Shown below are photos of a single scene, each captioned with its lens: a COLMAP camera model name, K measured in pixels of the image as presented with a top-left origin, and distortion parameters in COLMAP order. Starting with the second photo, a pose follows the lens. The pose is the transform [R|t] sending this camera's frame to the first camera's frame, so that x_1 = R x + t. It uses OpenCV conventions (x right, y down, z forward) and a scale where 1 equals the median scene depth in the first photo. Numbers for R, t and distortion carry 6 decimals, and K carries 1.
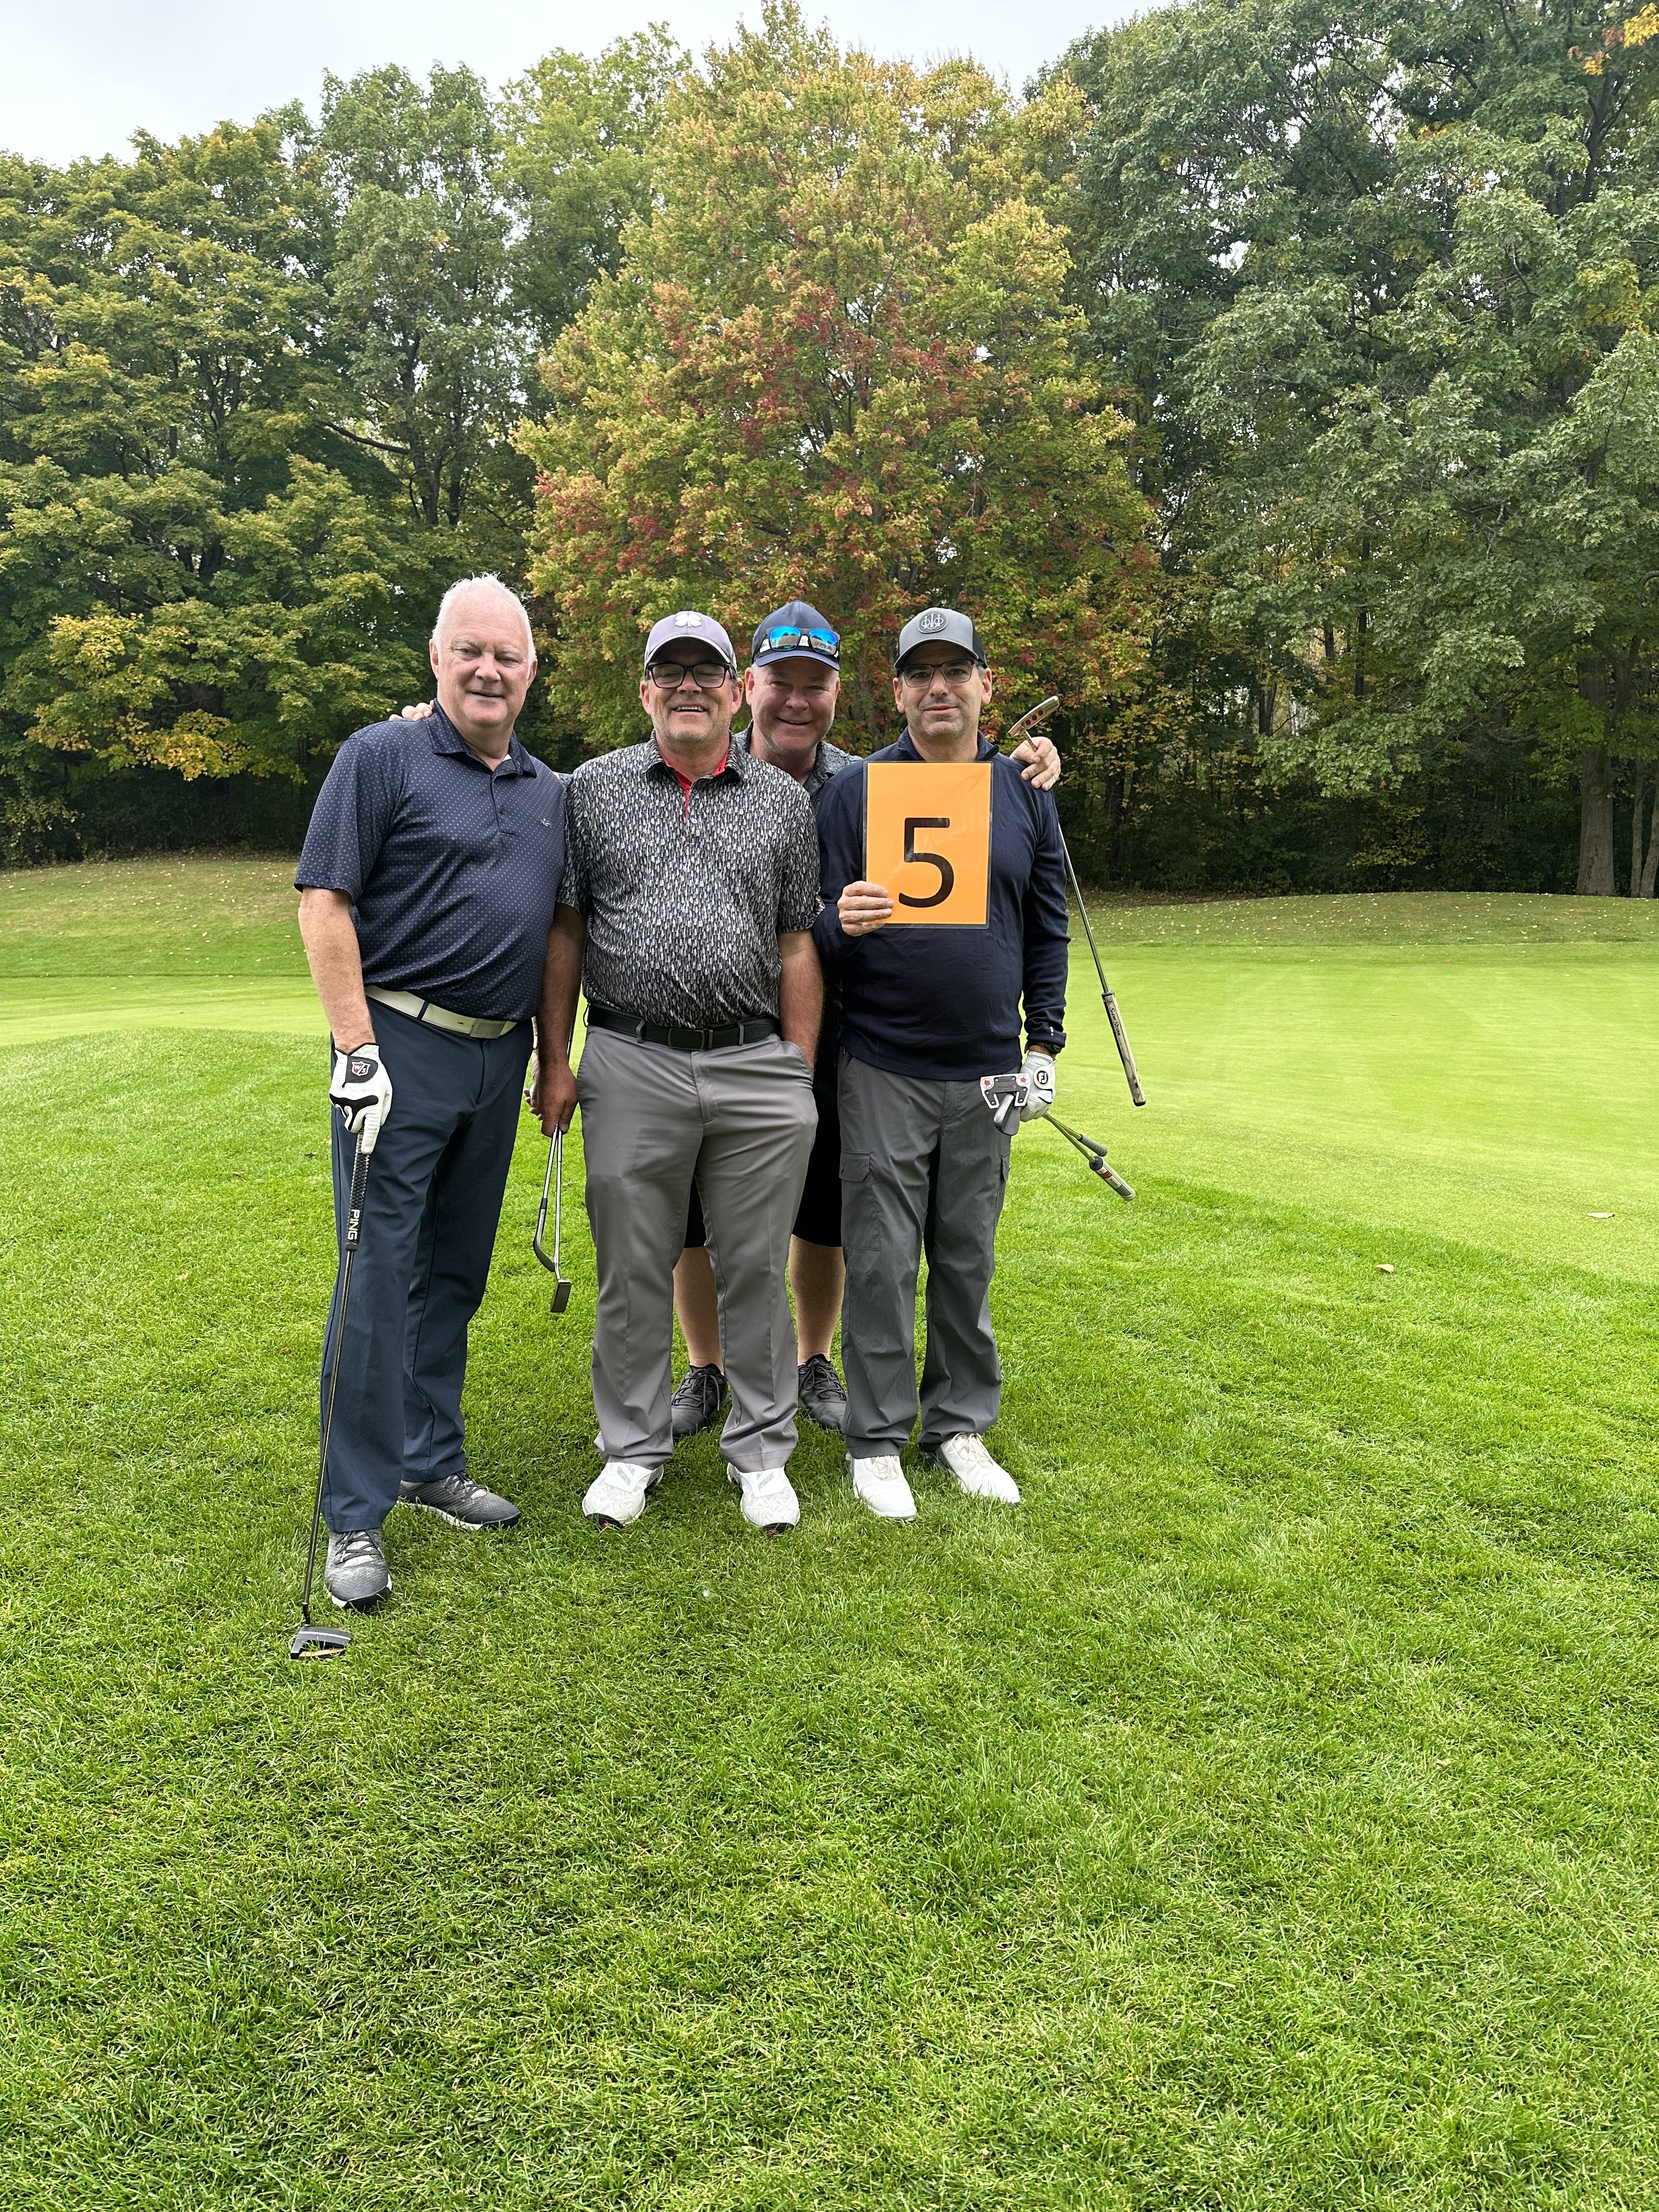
lens RADIAL K [[1586.9, 0, 835.7], [0, 1586.9, 1118.5], [0, 0, 1]] dist [0.015364, -0.029164]
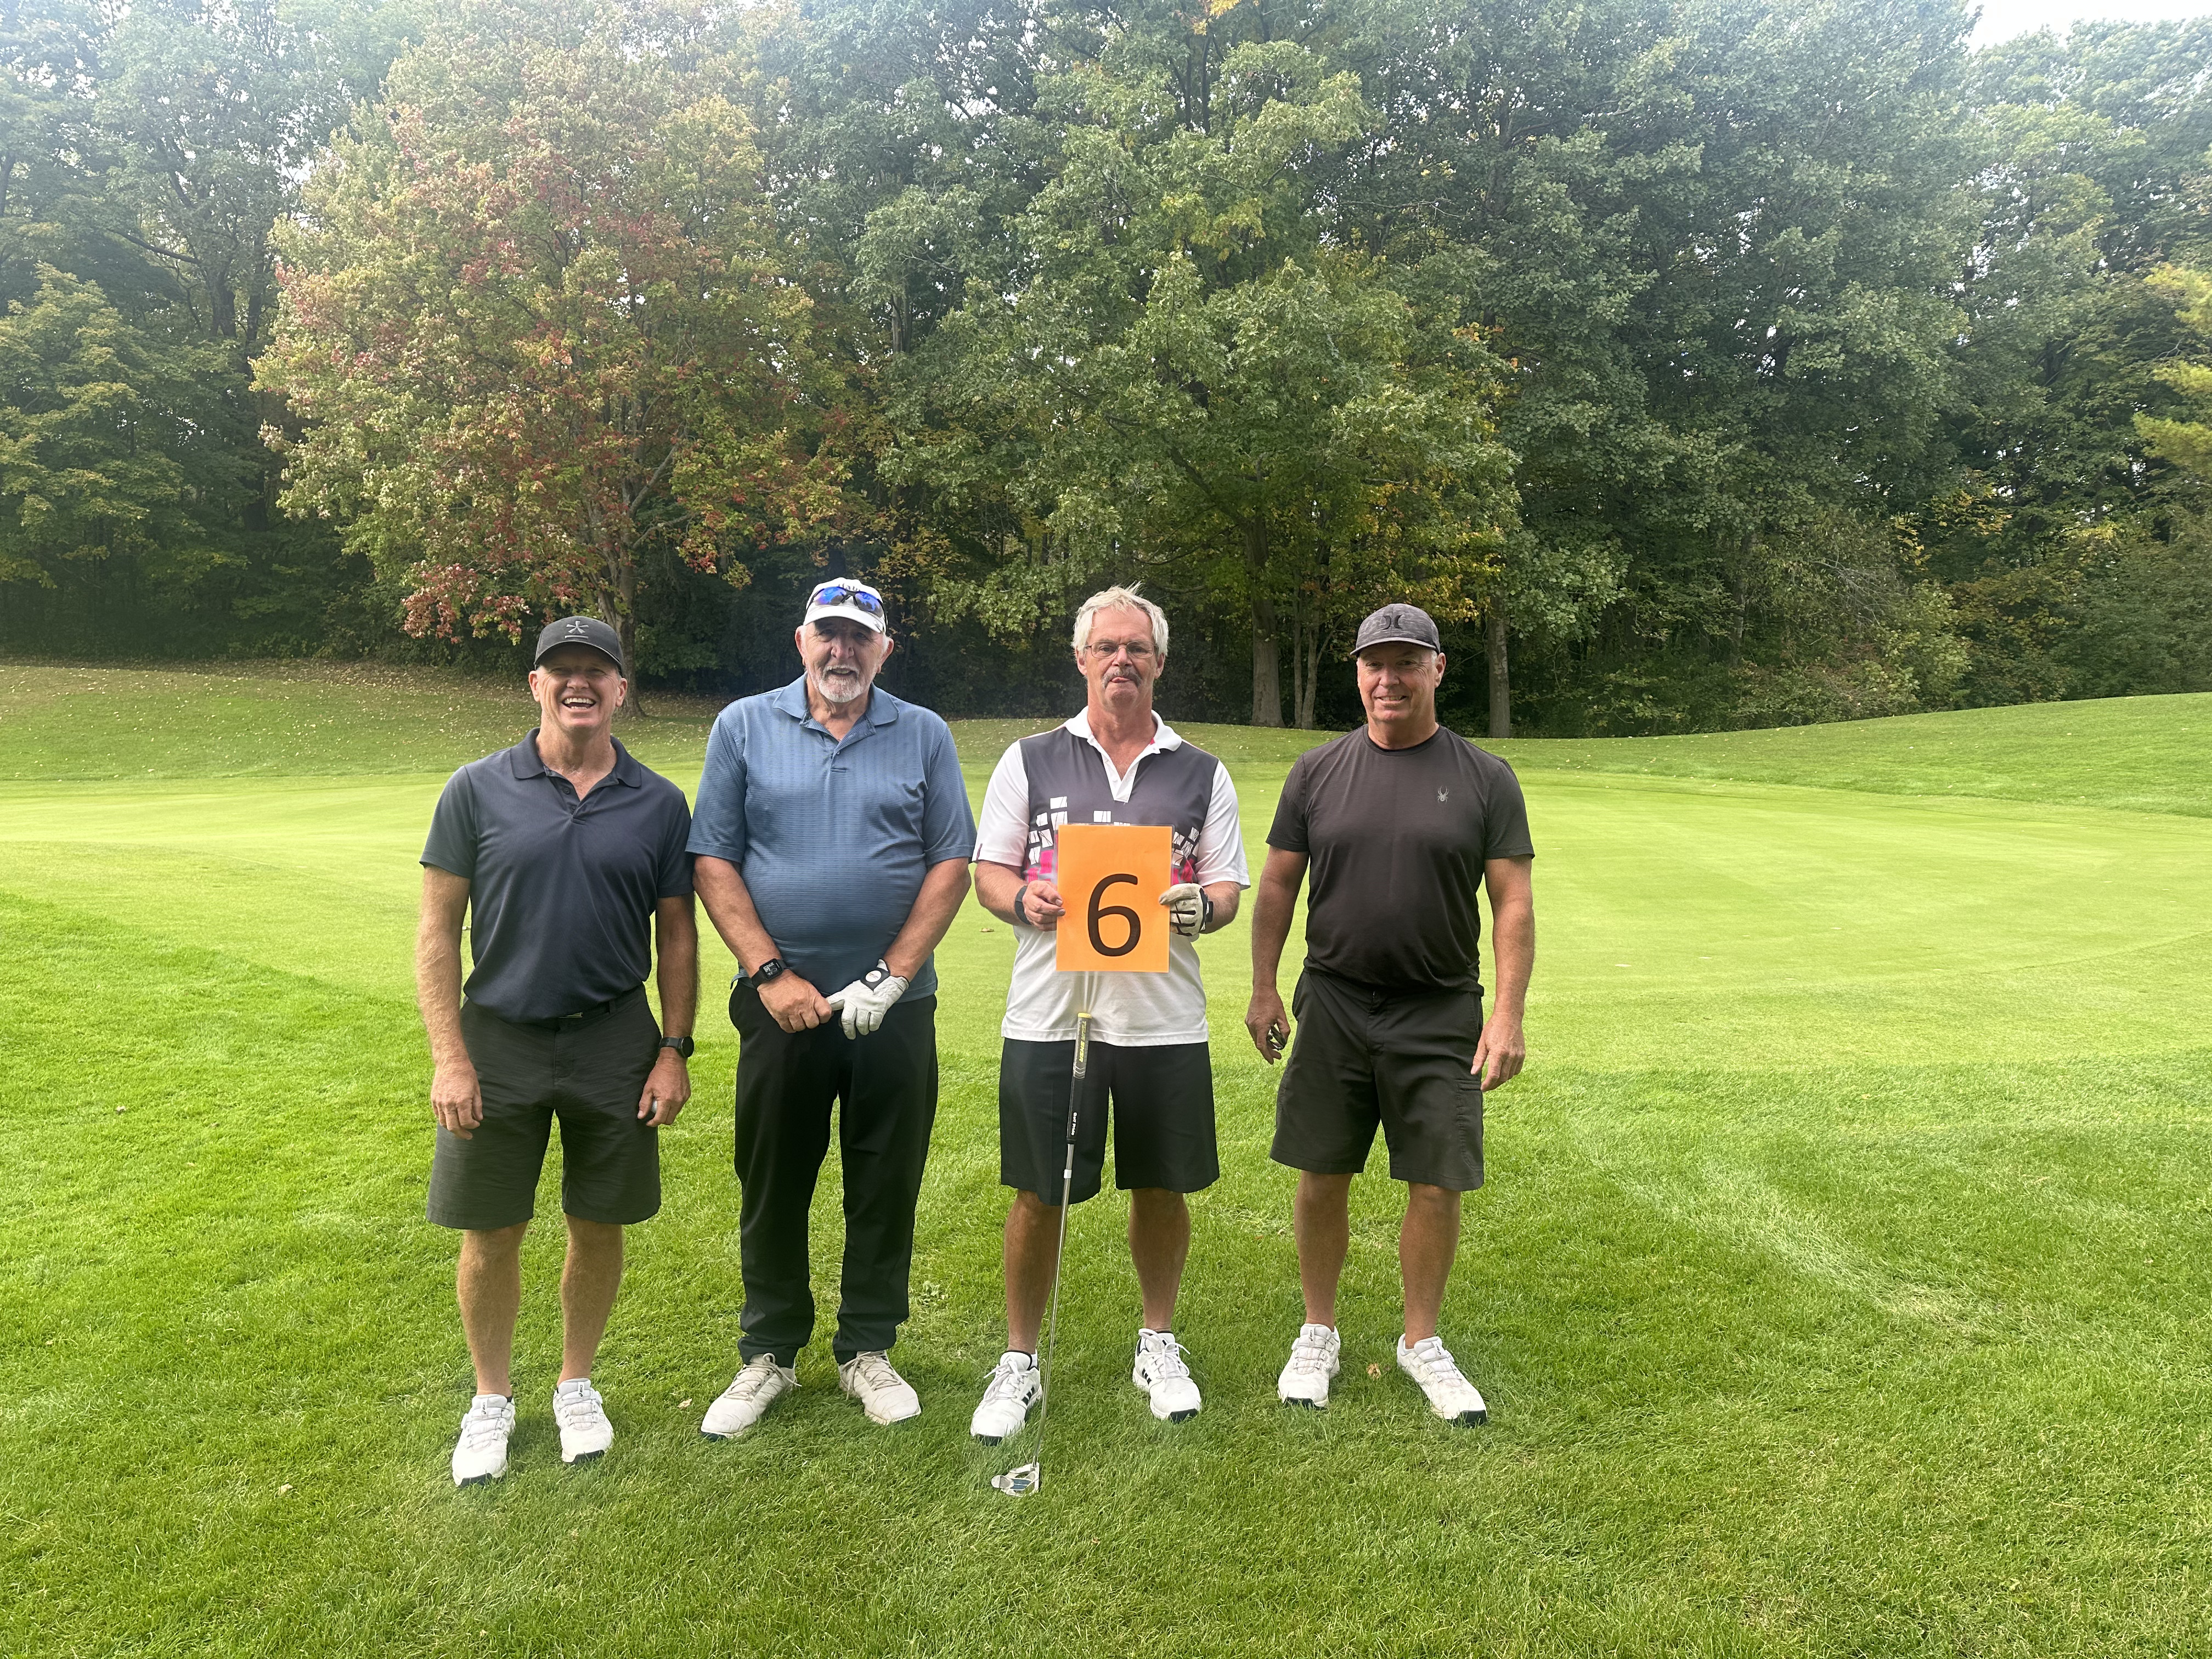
lens RADIAL K [[1586.9, 0, 1099.7], [0, 1586.9, 828.0], [0, 0, 1]] dist [0.015364, -0.029164]
pose [[0.981317, 0.004893, 0.192335, 0.148300], [0.008566, 0.997574, -0.069082, 0.012921], [-0.192206, 0.069439, 0.978895, -0.093976]]
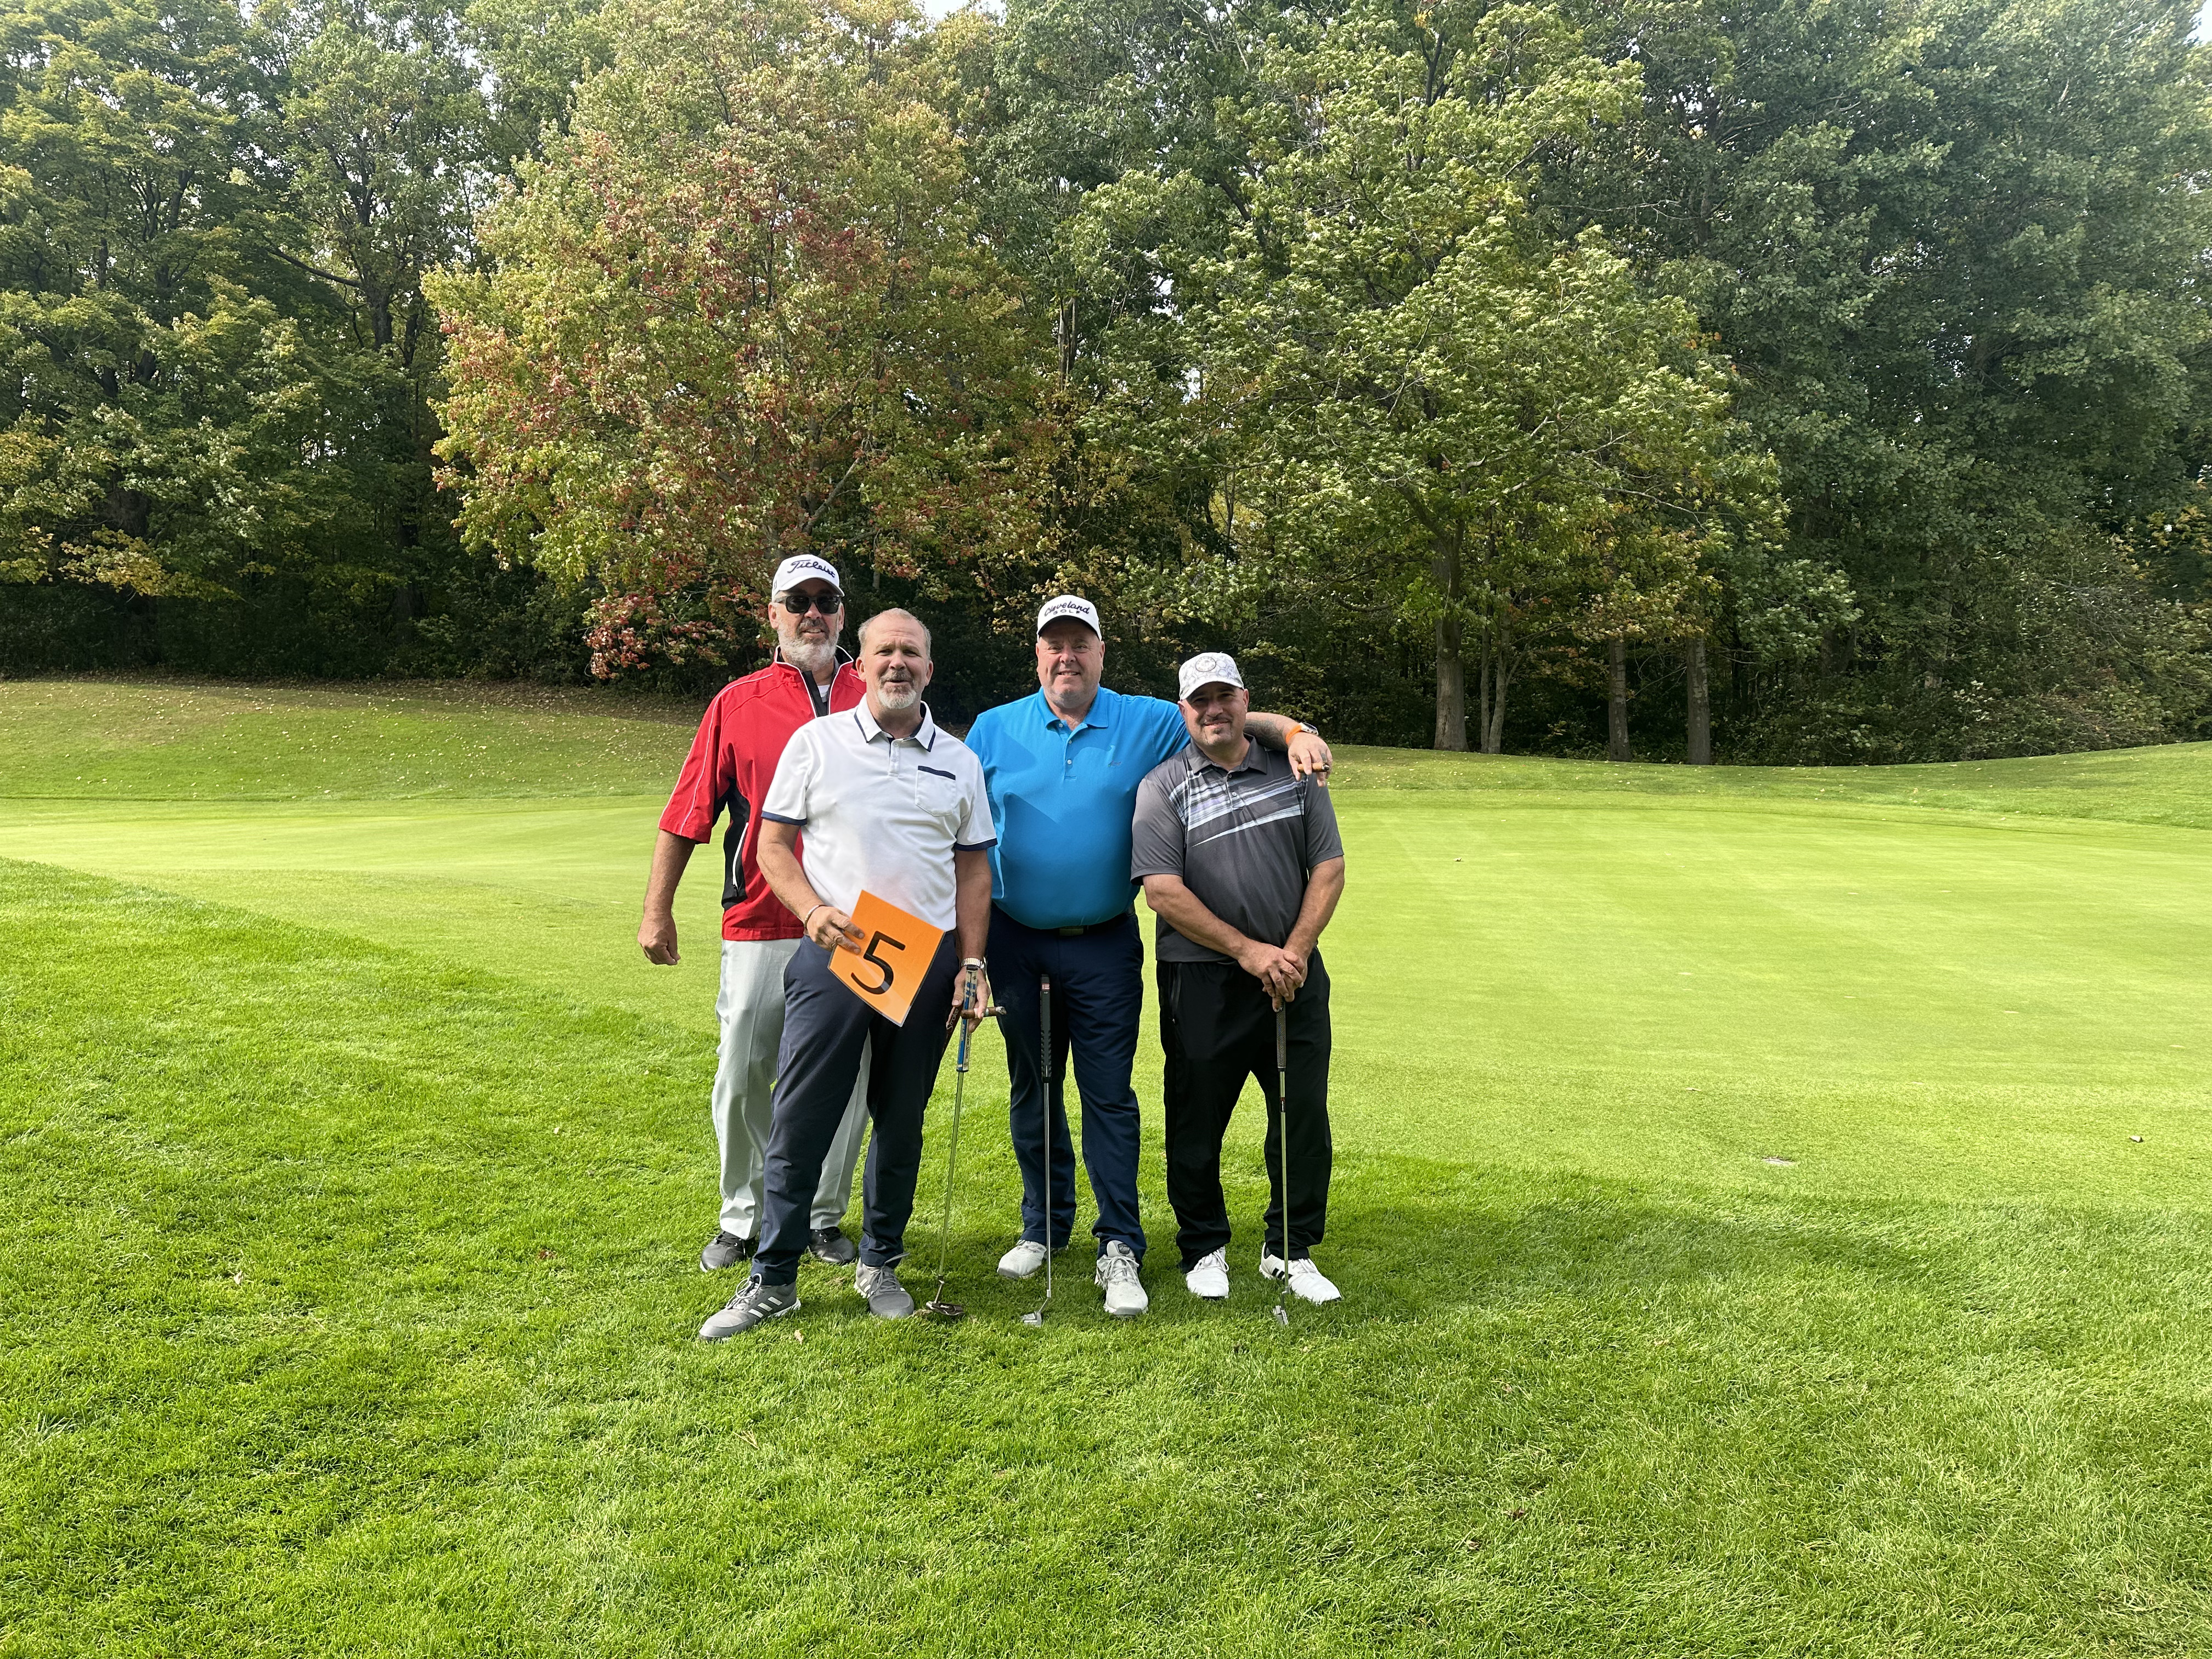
lens RADIAL K [[1586.9, 0, 1112.4], [0, 1586.9, 822.4], [0, 0, 1]] dist [0.015364, -0.029164]
pose [[0.989733, 0.016805, 0.141936, 0.096423], [-0.004202, 0.996056, -0.088628, 0.007440], [-0.142865, 0.087121, 0.985900, -0.040962]]
